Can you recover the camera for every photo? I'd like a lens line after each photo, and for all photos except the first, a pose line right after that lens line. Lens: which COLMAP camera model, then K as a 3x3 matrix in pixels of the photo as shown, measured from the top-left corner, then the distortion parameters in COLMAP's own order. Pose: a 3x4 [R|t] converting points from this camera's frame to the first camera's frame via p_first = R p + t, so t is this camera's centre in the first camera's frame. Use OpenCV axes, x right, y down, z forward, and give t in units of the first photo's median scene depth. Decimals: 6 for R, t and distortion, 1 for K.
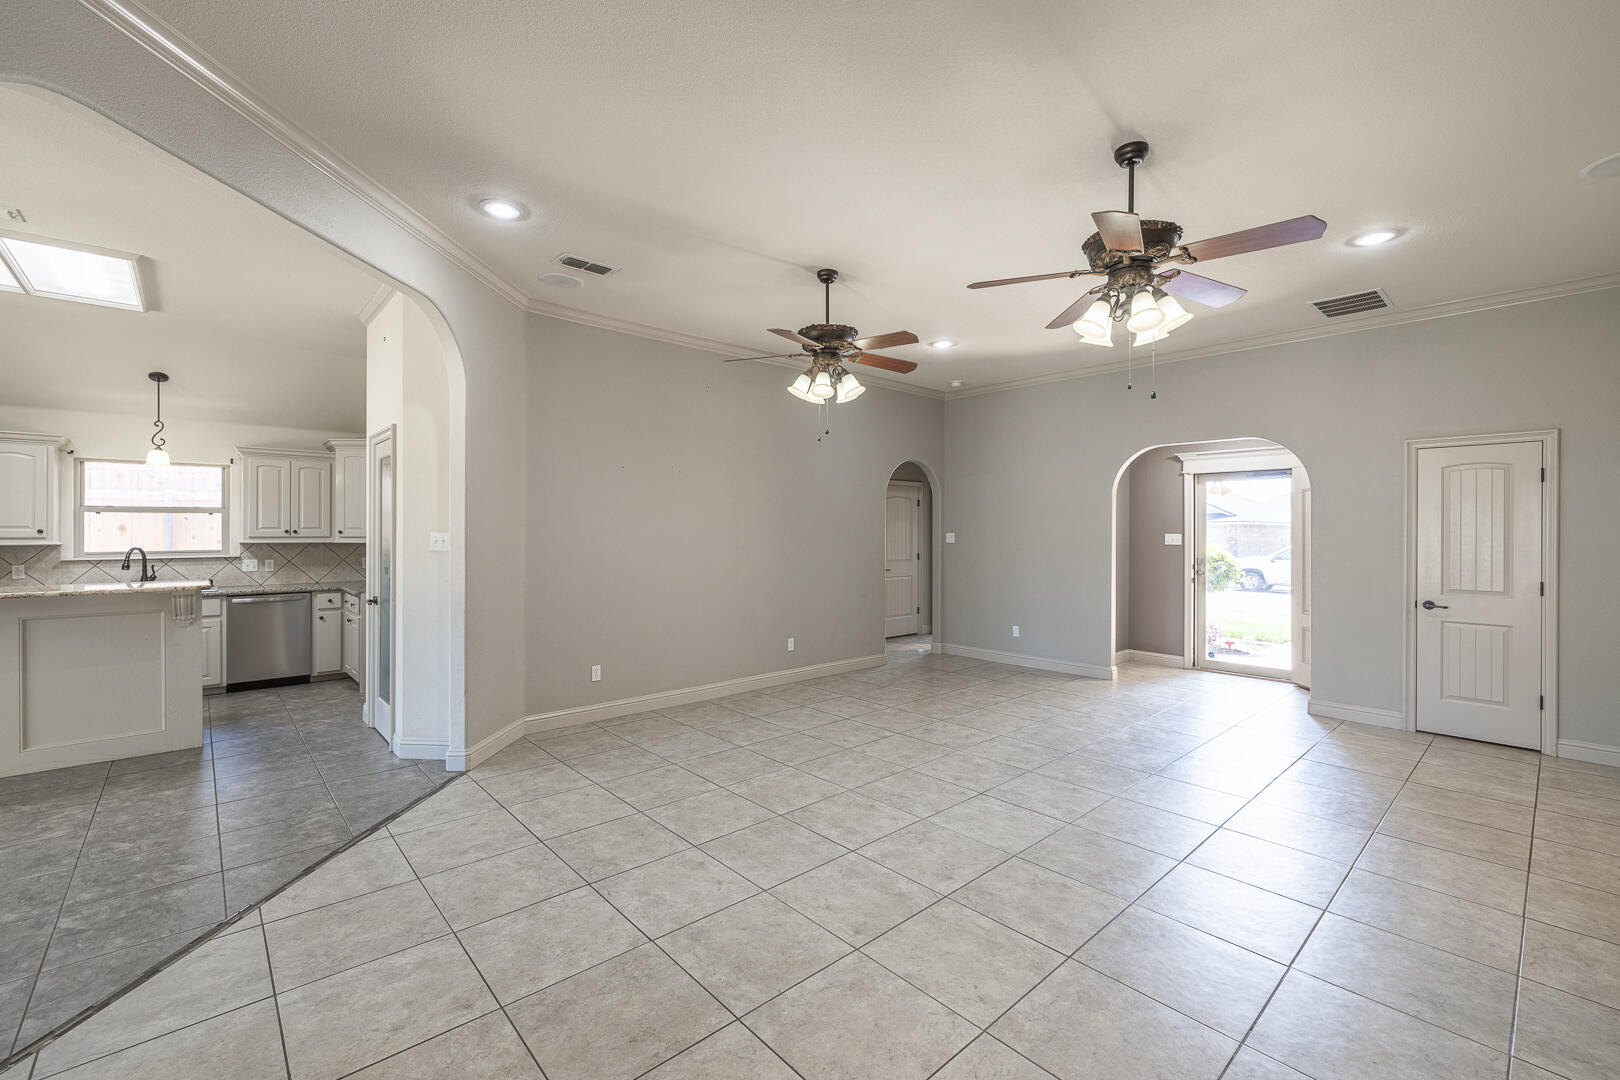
lens RADIAL K [[683.4, 0, 805.1], [0, 683.4, 540.5], [0, 0, 1]] dist [0.002039, -0.000639]
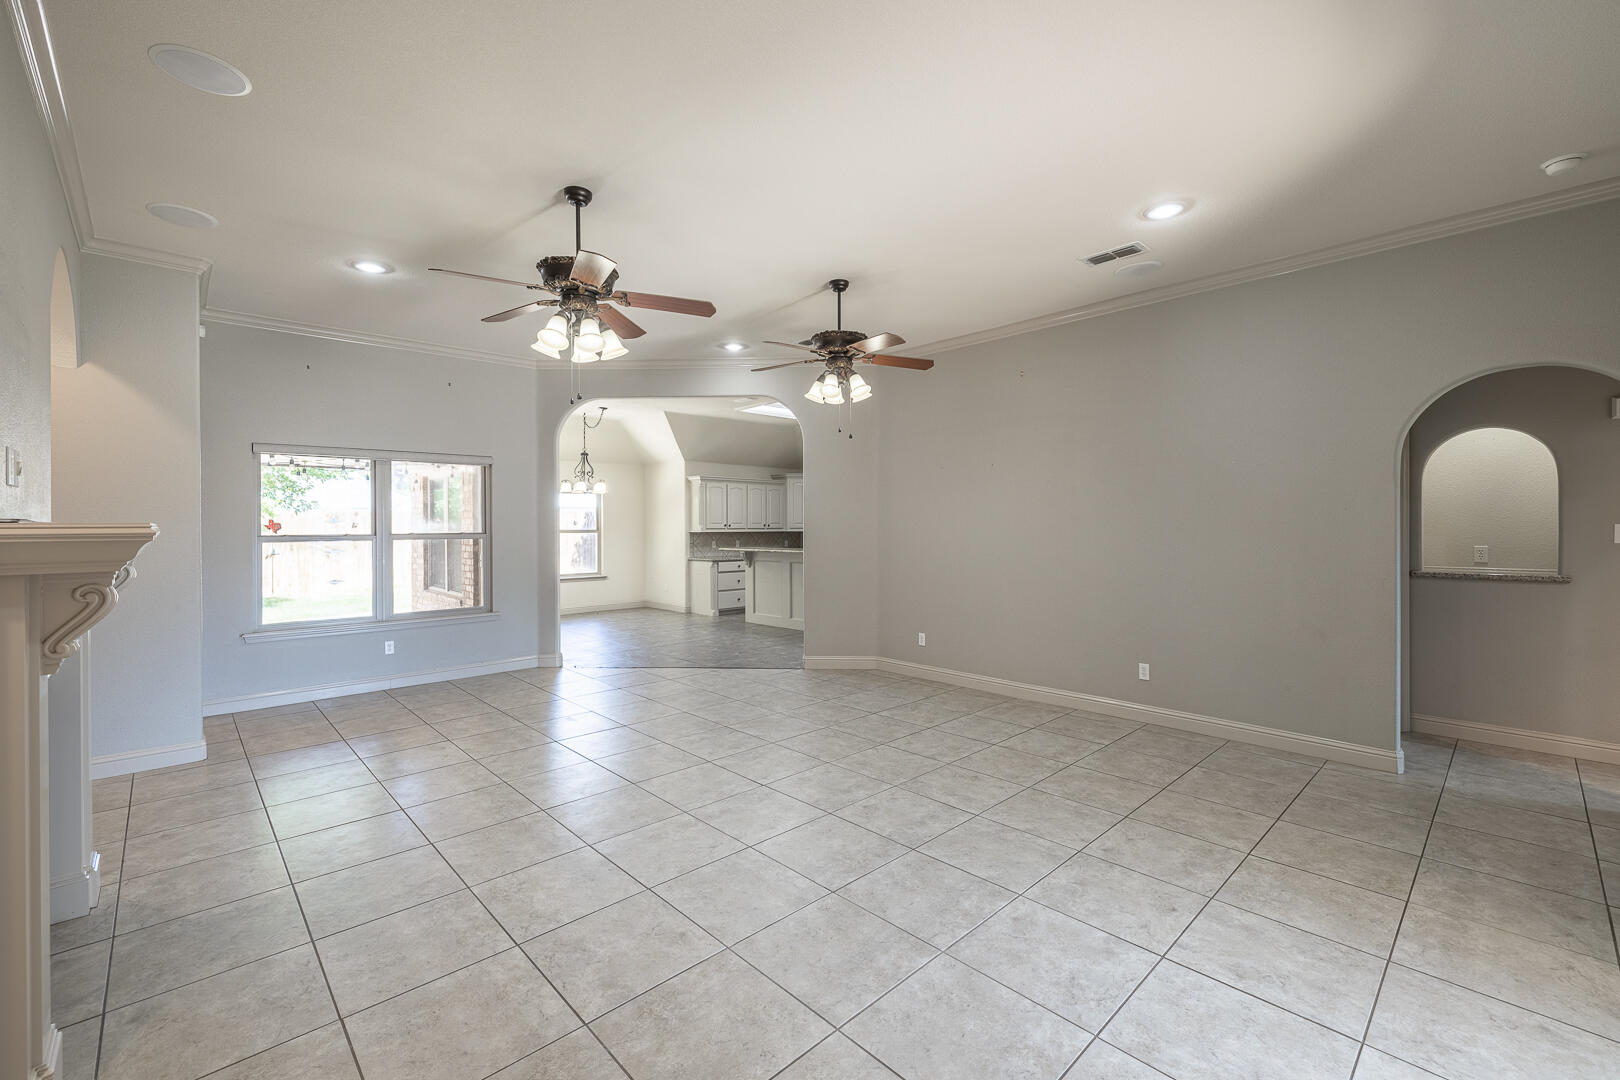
lens RADIAL K [[683.4, 0, 804.6], [0, 683.4, 530.2], [0, 0, 1]] dist [0.002039, -0.000639]
pose [[0.023202, 0.007125, -0.999705, 1.139820], [-0.010641, 0.999920, 0.006880, -0.012703], [0.999674, 0.010478, 0.023276, 0.930913]]
